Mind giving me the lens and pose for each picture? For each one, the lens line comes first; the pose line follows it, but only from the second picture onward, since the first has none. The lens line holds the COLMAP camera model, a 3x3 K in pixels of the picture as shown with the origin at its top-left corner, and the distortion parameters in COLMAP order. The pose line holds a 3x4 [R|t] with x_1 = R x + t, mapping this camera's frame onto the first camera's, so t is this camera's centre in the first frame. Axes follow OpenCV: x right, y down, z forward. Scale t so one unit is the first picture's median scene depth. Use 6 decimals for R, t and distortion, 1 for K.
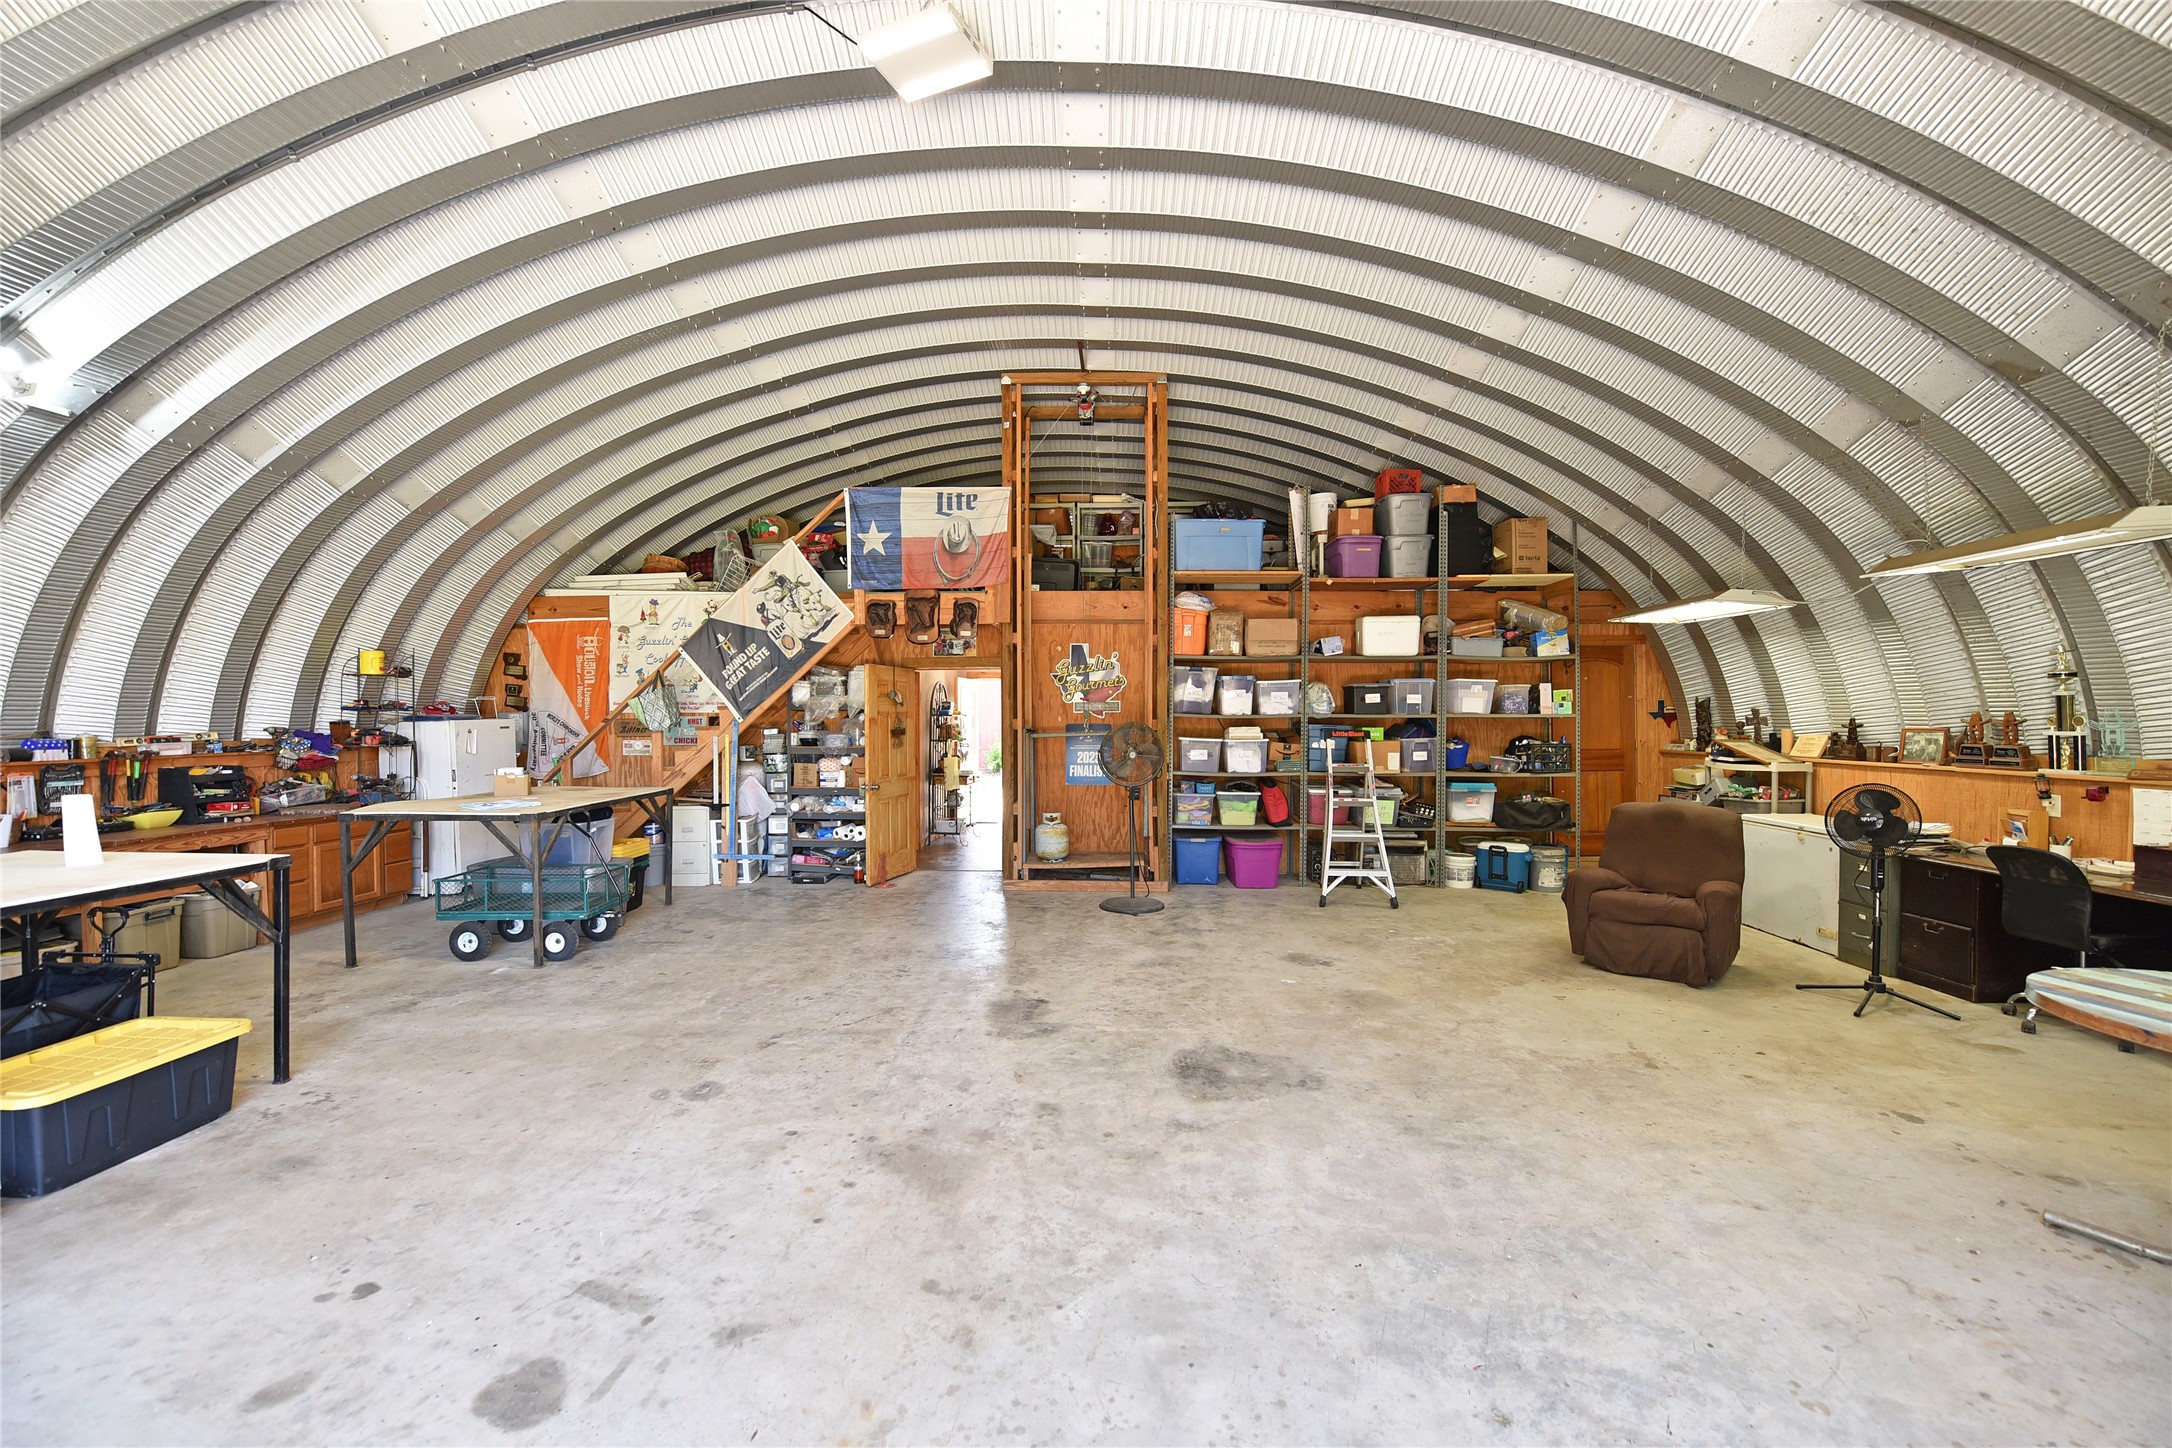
lens RADIAL K [[885.0, 0, 1092.3], [0, 885.0, 730.9], [0, 0, 1]] dist [-0.009166, -0.002452]
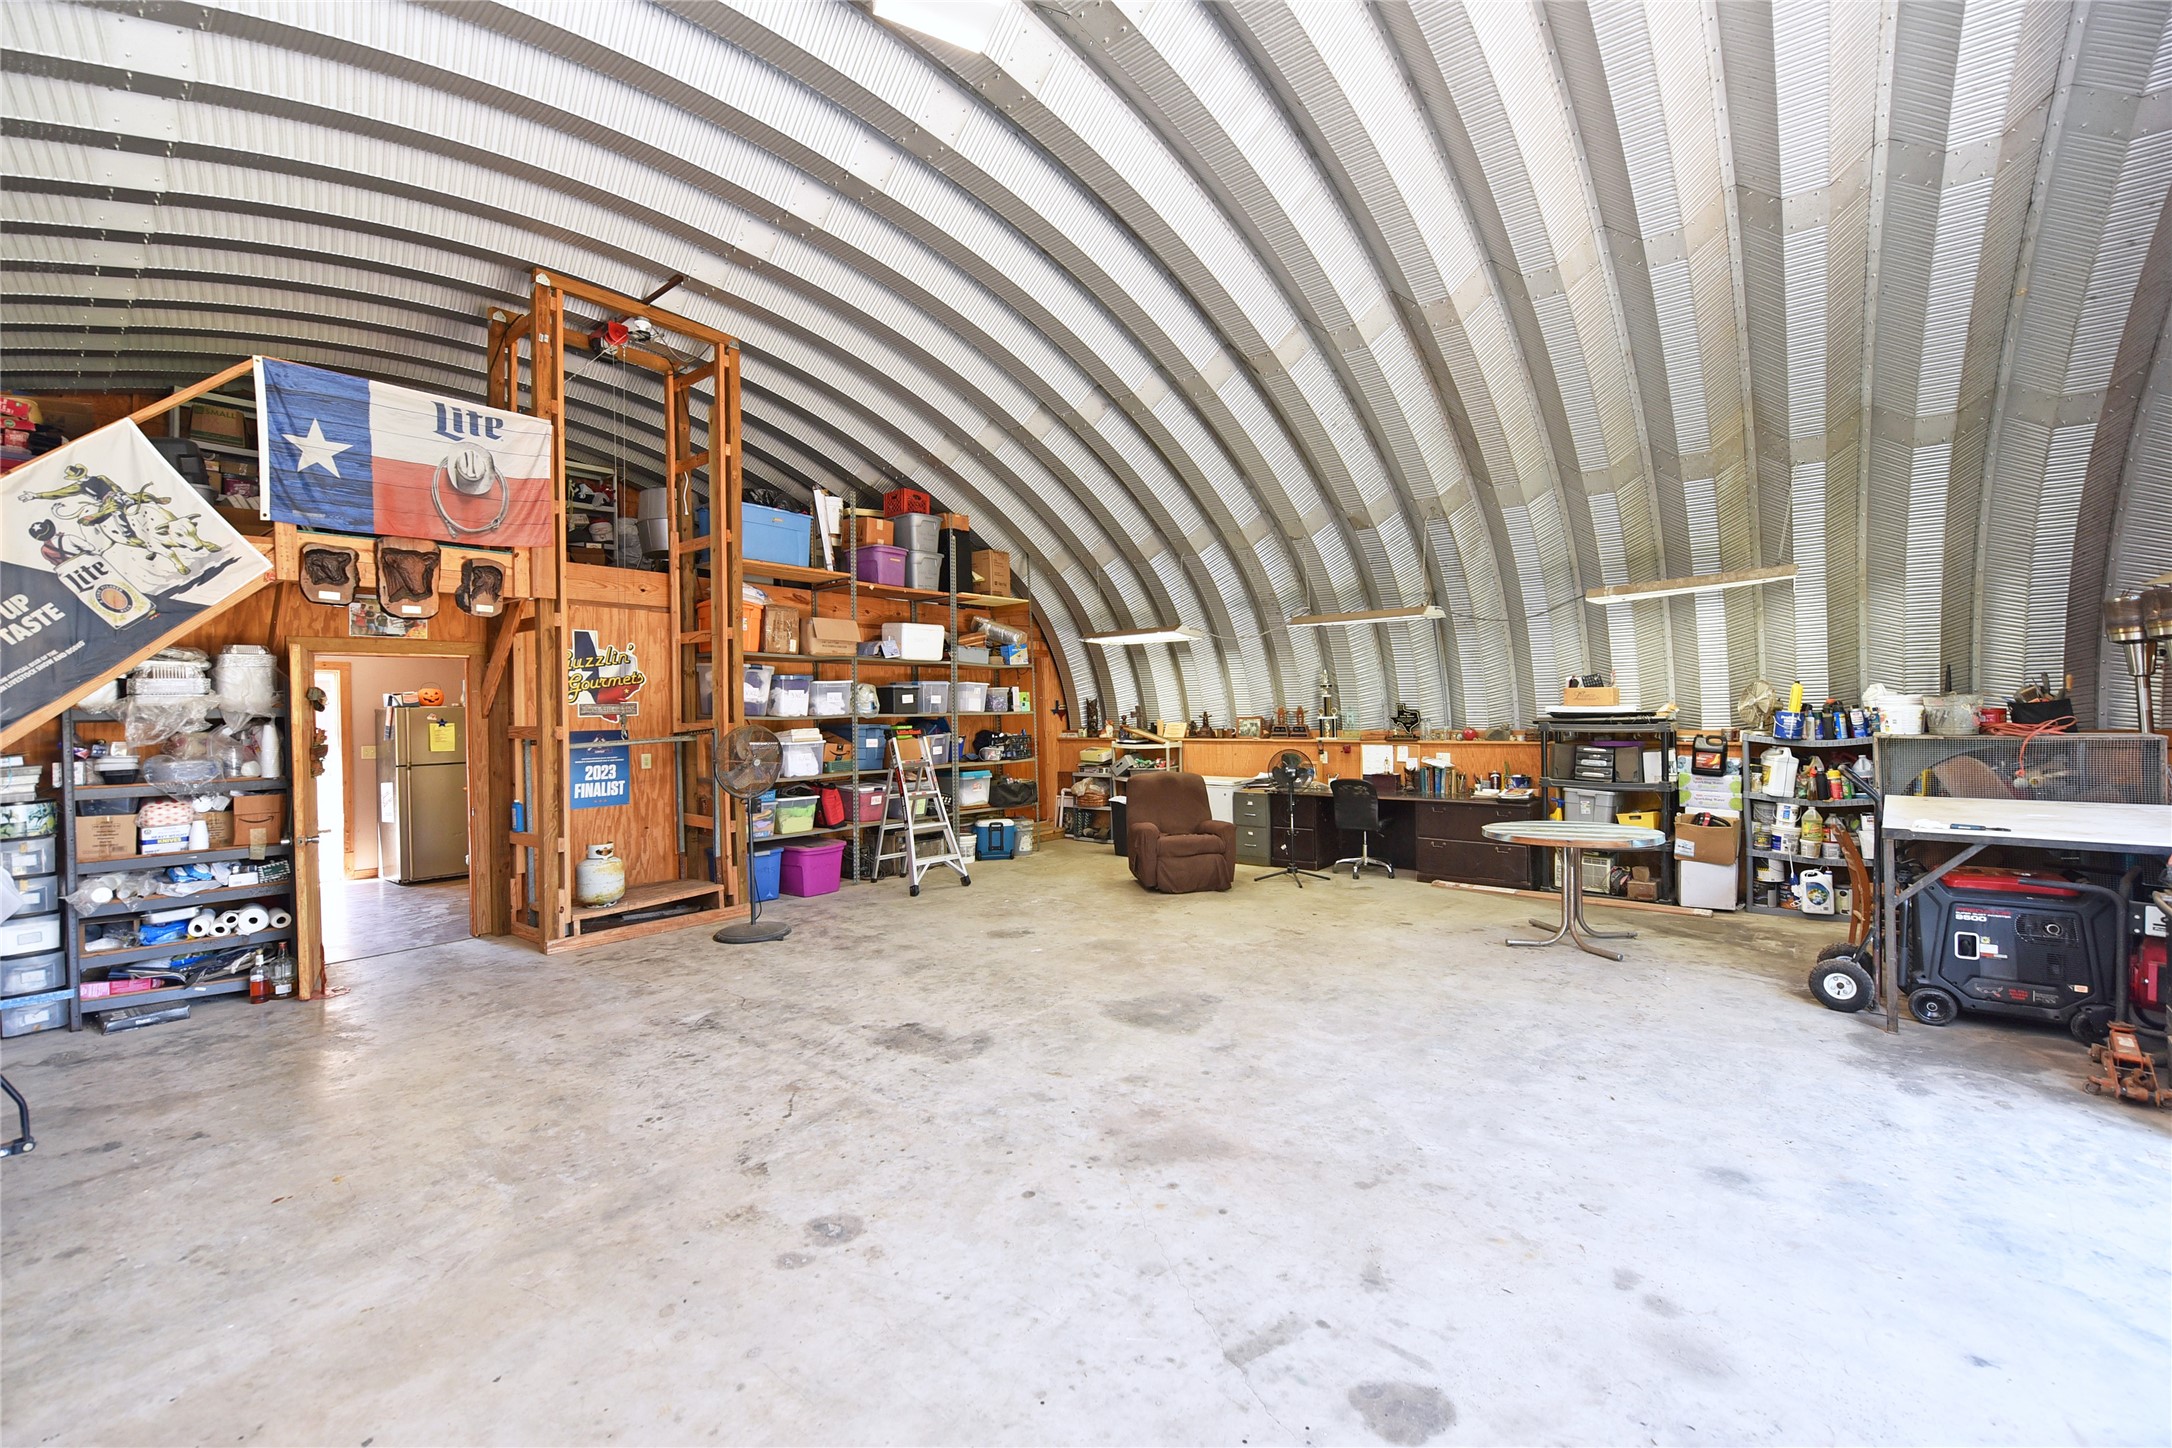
lens RADIAL K [[885.0, 0, 1104.8], [0, 885.0, 715.5], [0, 0, 1]] dist [-0.009166, -0.002452]
pose [[0.587867, -0.014892, 0.808821, -0.619484], [0.030128, 0.999540, -0.003494, -0.008525], [-0.808397, 0.026423, 0.588045, 0.255636]]
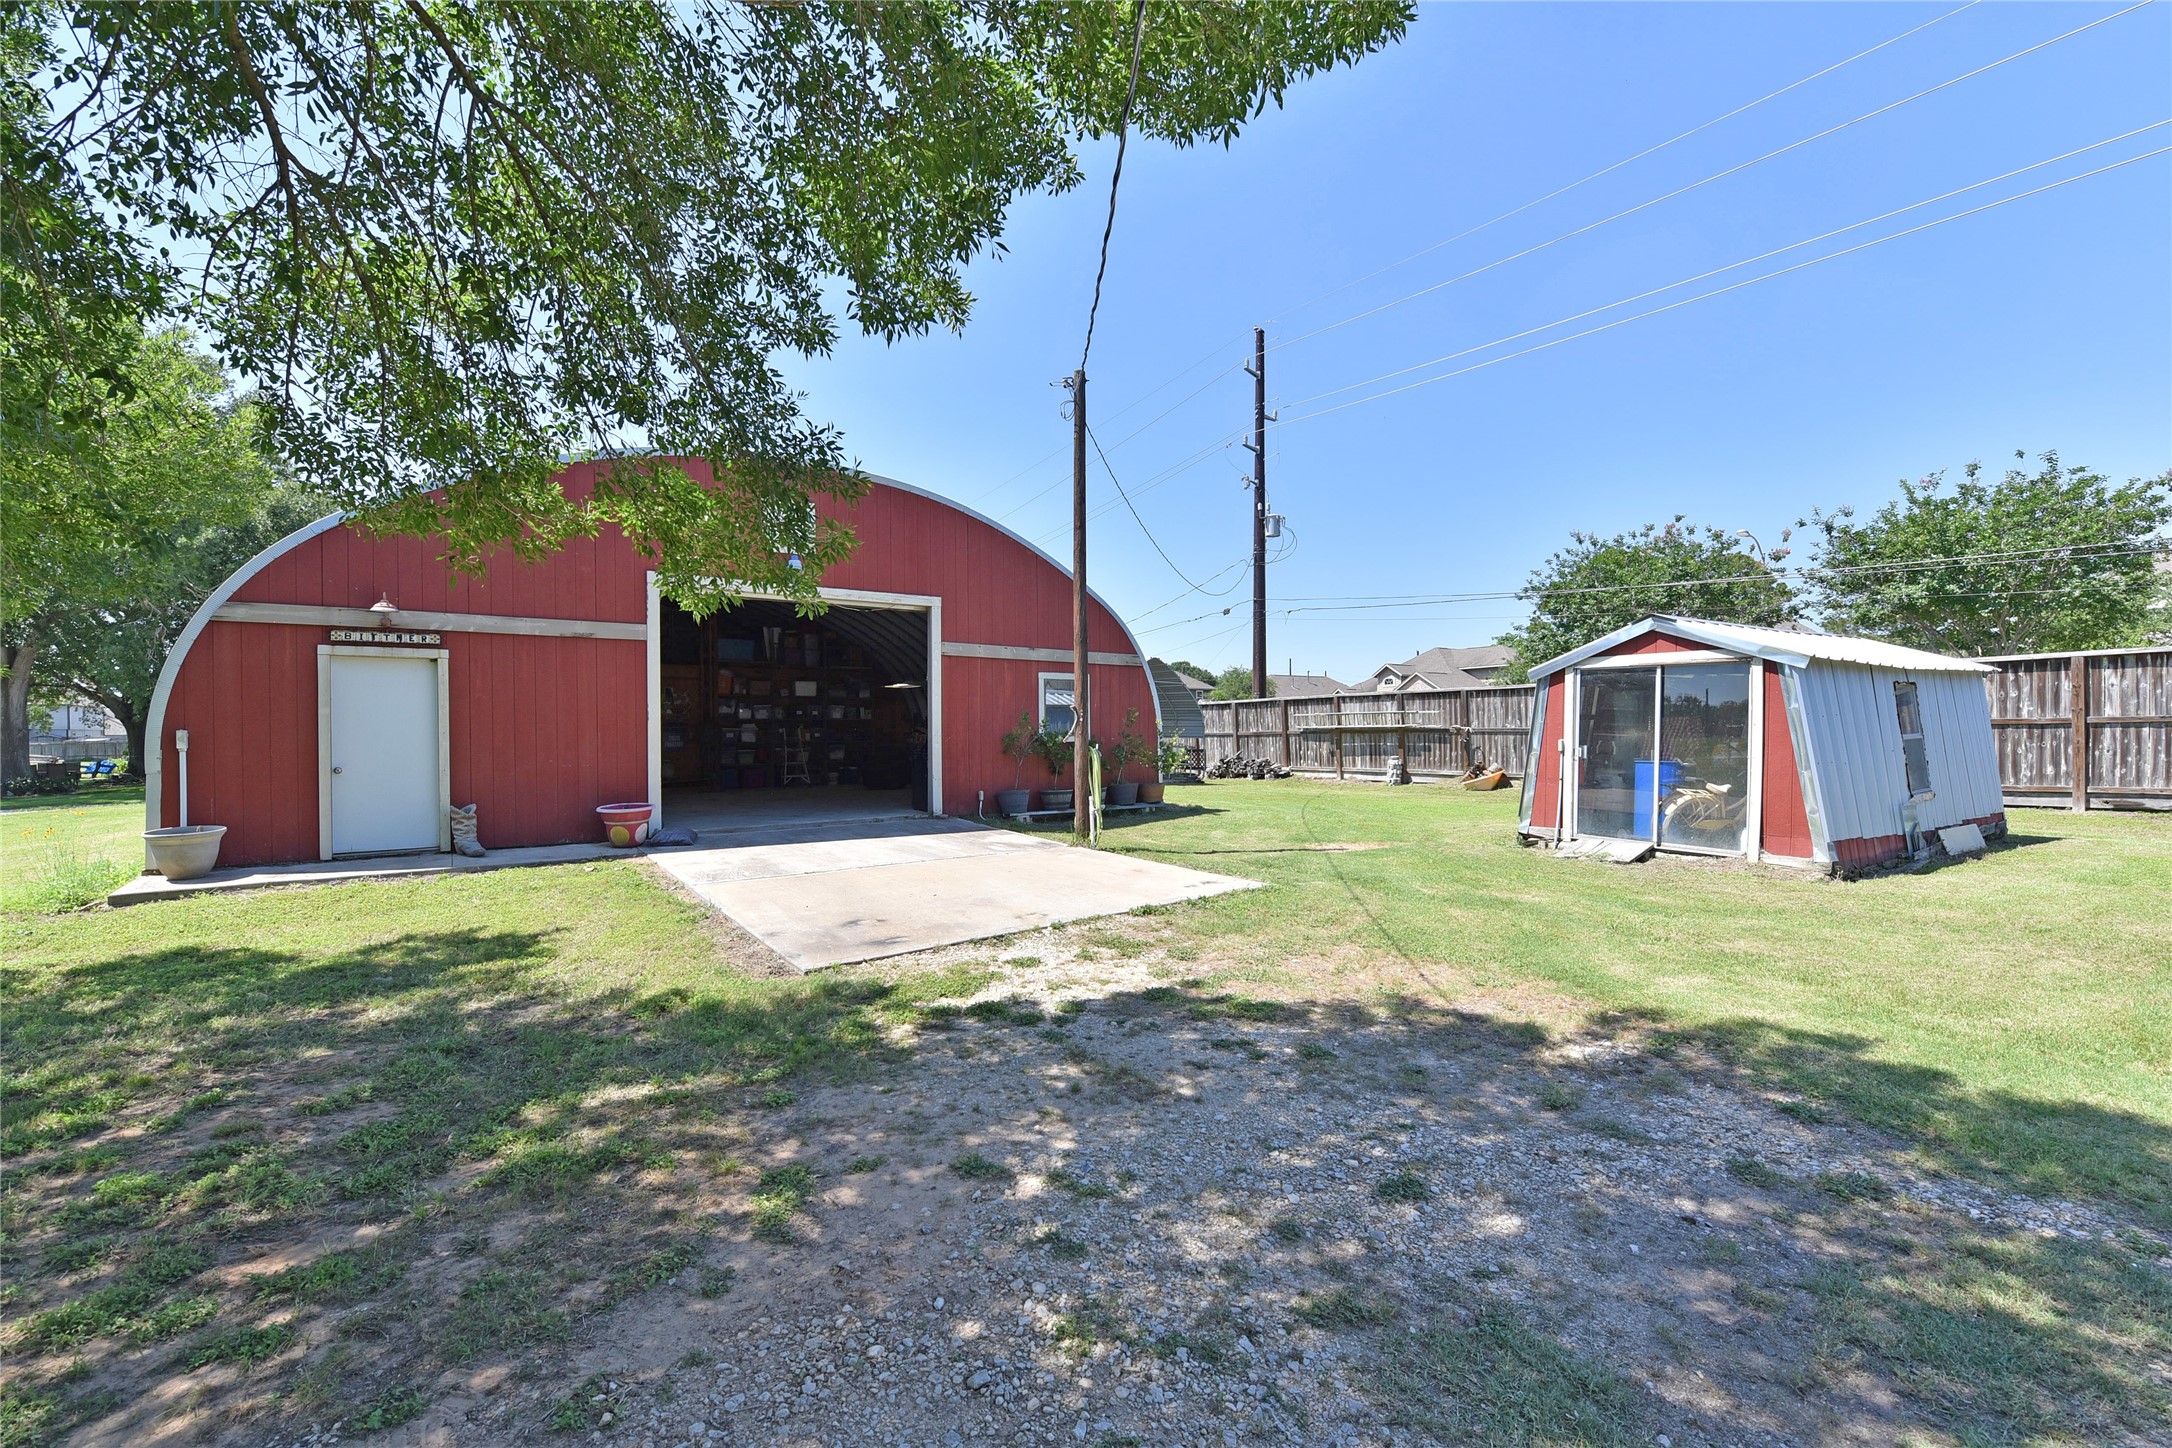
lens RADIAL K [[885.0, 0, 1093.5], [0, 885.0, 733.7], [0, 0, 1]] dist [-0.009166, -0.002452]
pose [[0.780539, -0.009136, 0.625040, -0.936995], [0.020102, 0.999743, -0.010490, 0.103804], [-0.624784, 0.020753, 0.780522, -2.317500]]
